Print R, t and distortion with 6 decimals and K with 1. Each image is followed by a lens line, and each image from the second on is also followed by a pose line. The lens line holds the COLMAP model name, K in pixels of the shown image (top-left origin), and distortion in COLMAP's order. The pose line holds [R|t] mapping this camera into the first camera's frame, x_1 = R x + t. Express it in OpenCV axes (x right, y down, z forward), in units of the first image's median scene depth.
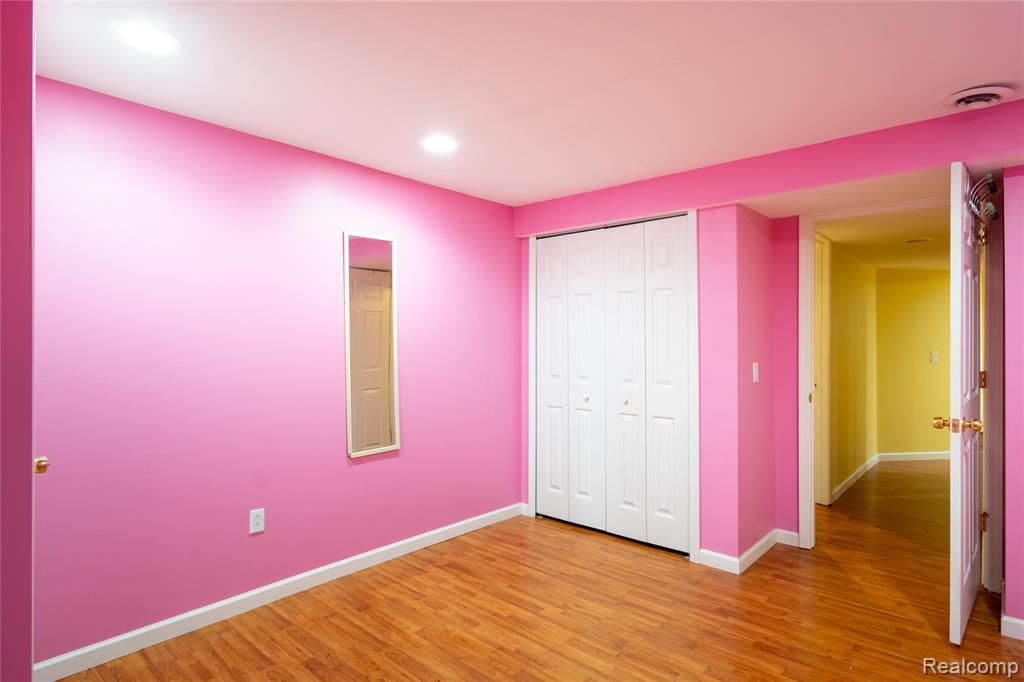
lens RADIAL K [[552.3, 0, 514.5], [0, 552.3, 345.0], [0, 0, 1]] dist [0.002972, -0.000936]
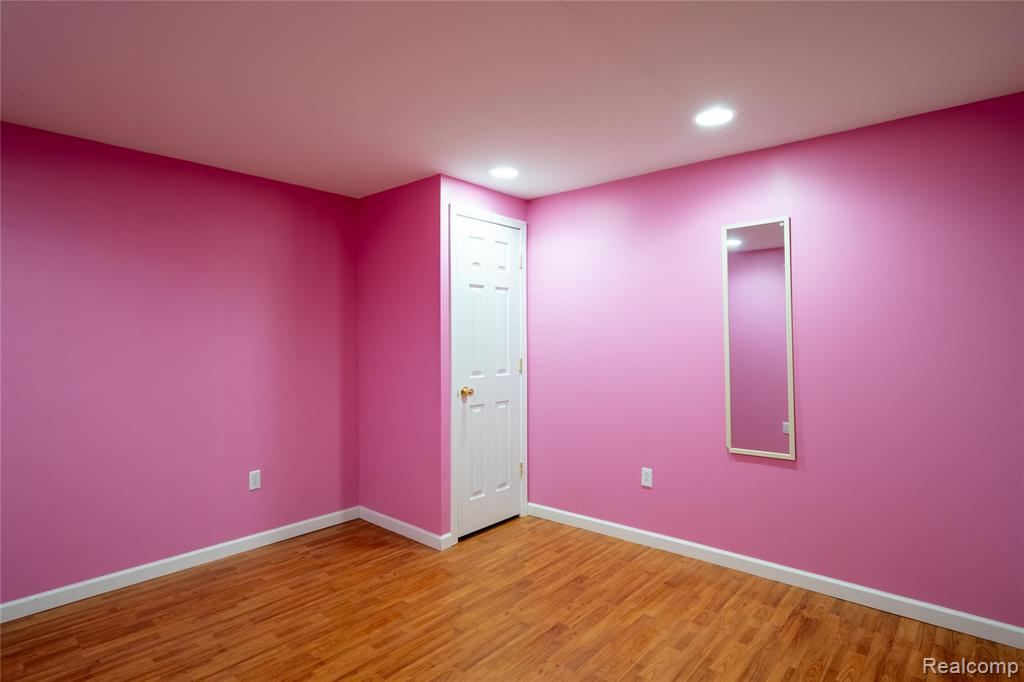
lens RADIAL K [[552.3, 0, 514.5], [0, 552.3, 336.7], [0, 0, 1]] dist [0.002972, -0.000936]
pose [[-0.004937, -0.001950, -0.999986, 0.756818], [-0.000452, 0.999998, -0.001947, -0.001515], [0.999988, 0.000443, -0.004938, 0.664179]]
